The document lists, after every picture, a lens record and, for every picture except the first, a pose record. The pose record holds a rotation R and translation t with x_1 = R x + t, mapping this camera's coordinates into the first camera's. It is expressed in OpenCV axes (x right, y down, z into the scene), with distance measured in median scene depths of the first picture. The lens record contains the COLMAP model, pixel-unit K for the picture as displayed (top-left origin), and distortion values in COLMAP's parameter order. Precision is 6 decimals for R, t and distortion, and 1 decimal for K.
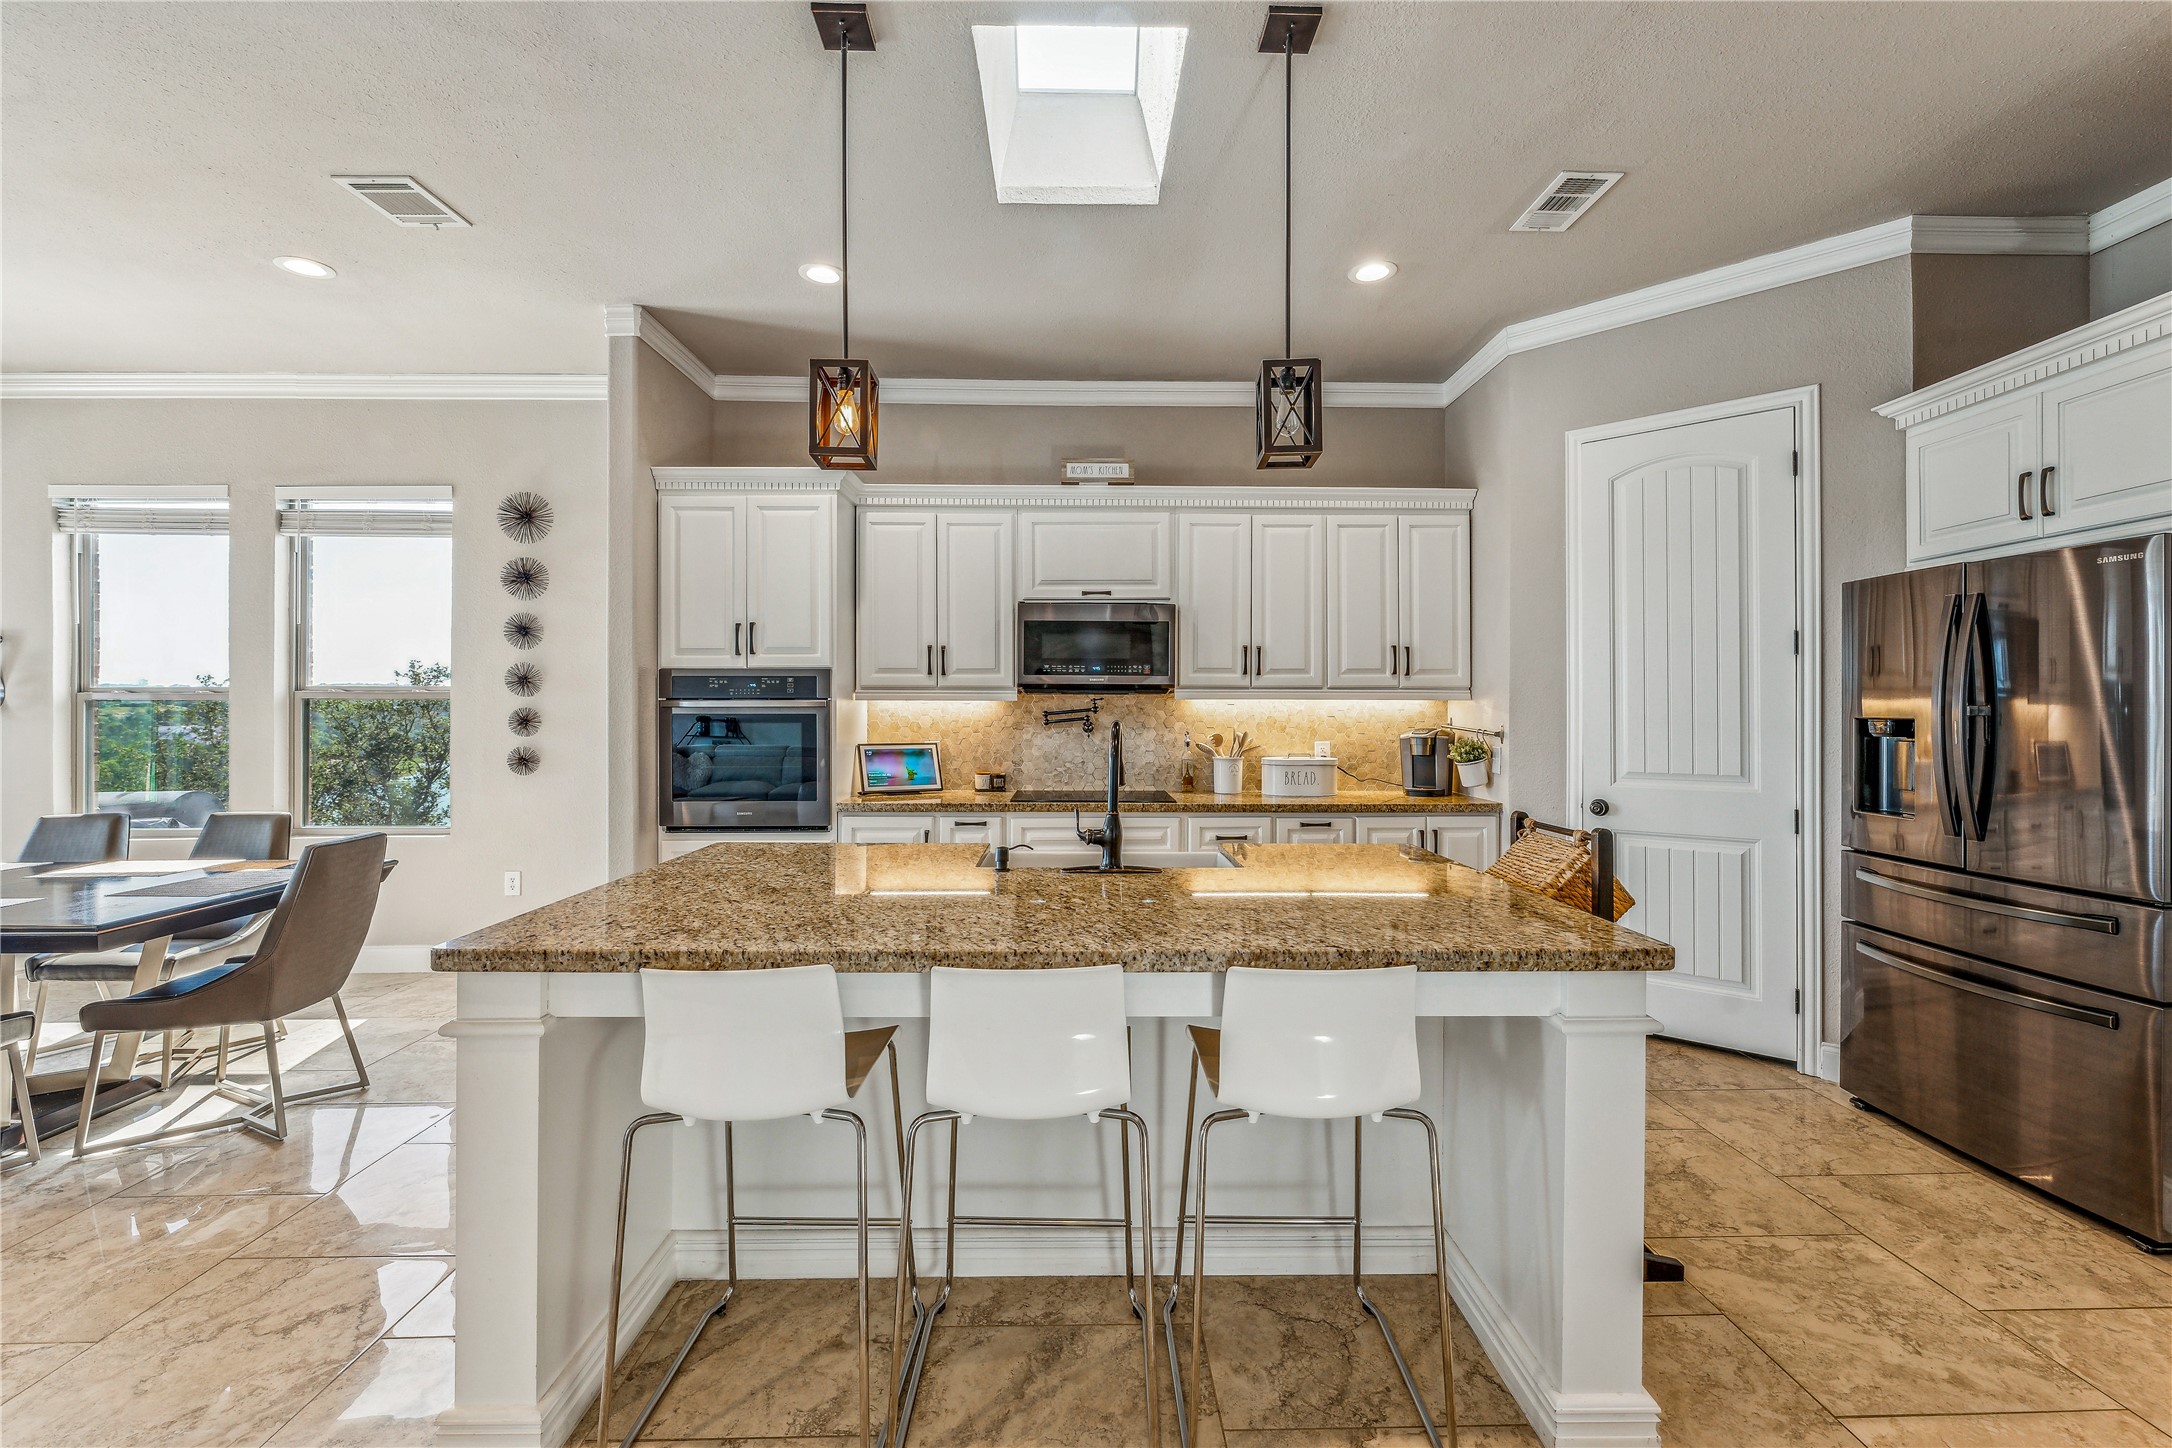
lens RADIAL K [[903.5, 0, 1095.4], [0, 903.5, 706.6], [0, 0, 1]] dist [-0.003042, 0.000435]
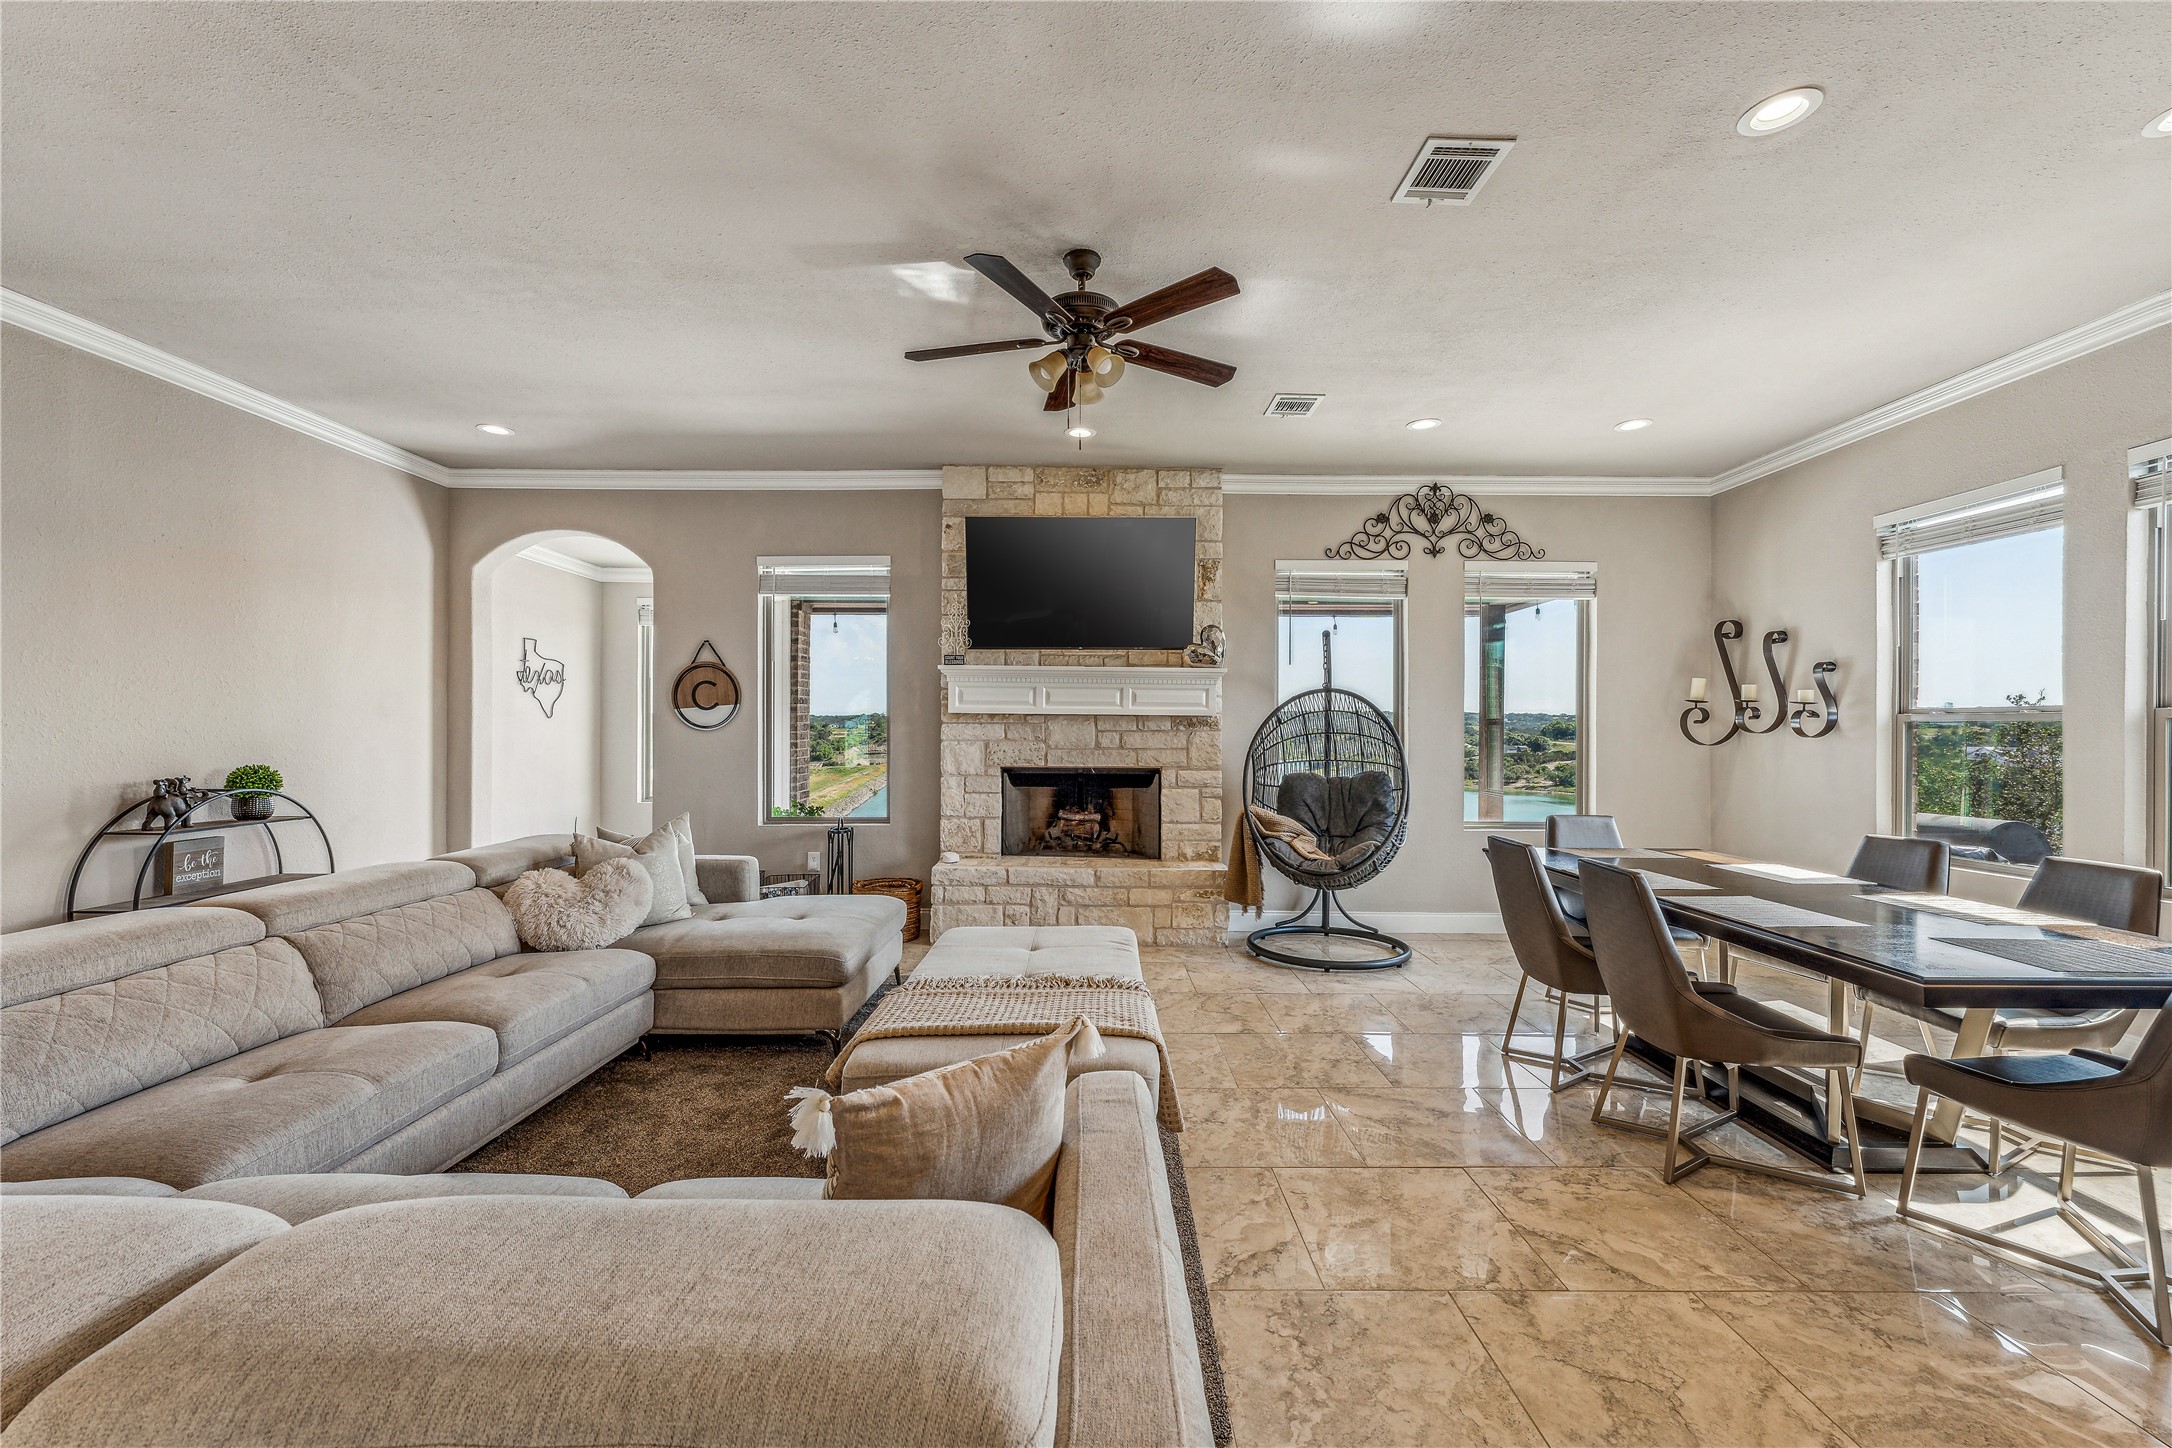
lens RADIAL K [[869.2, 0, 1087.3], [0, 869.2, 727.1], [0, 0, 1]] dist [0.001001, -0.000394]
pose [[-0.023101, 0.001025, -0.999733, -0.135738], [-0.001843, 0.999998, 0.001068, -0.000398], [0.999731, 0.001868, -0.023099, 0.113571]]
